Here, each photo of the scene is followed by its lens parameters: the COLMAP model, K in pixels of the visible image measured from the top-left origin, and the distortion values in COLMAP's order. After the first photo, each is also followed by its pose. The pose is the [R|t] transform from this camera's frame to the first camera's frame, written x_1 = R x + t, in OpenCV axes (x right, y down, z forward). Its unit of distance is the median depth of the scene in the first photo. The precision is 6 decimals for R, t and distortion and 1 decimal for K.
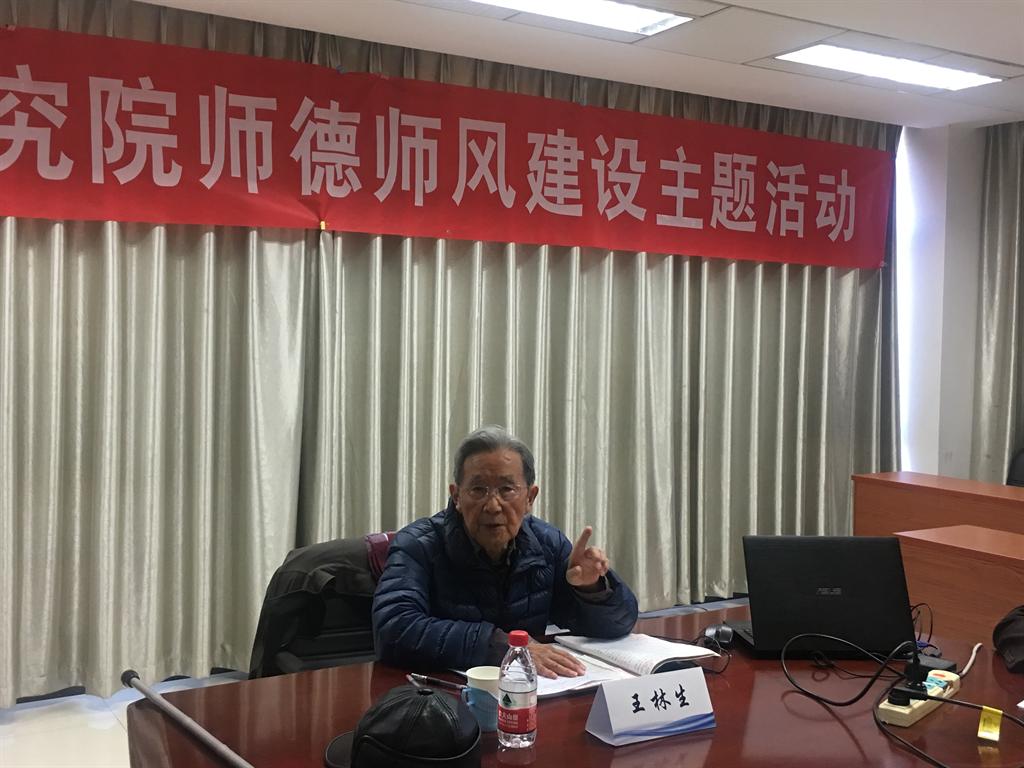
lens RADIAL K [[1232.3, 0, 512.4], [0, 1232.3, 384.1], [0, 0, 1]] dist [0.066830, 0.000000]
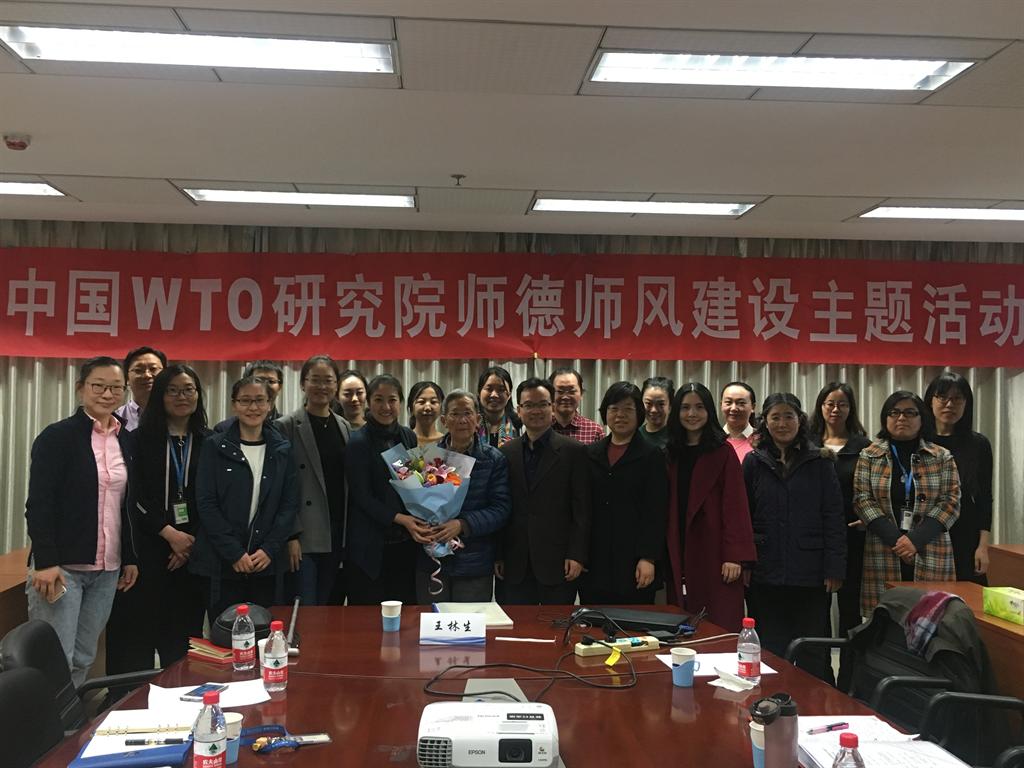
lens RADIAL K [[1232.3, 0, 511.7], [0, 1232.3, 385.1], [0, 0, 1]] dist [0.066830, 0.000000]
pose [[0.848246, -0.011157, -0.529485, 0.579940], [-0.018401, 0.998554, -0.050519, -0.012064], [0.529283, 0.052595, 0.846813, -0.288010]]
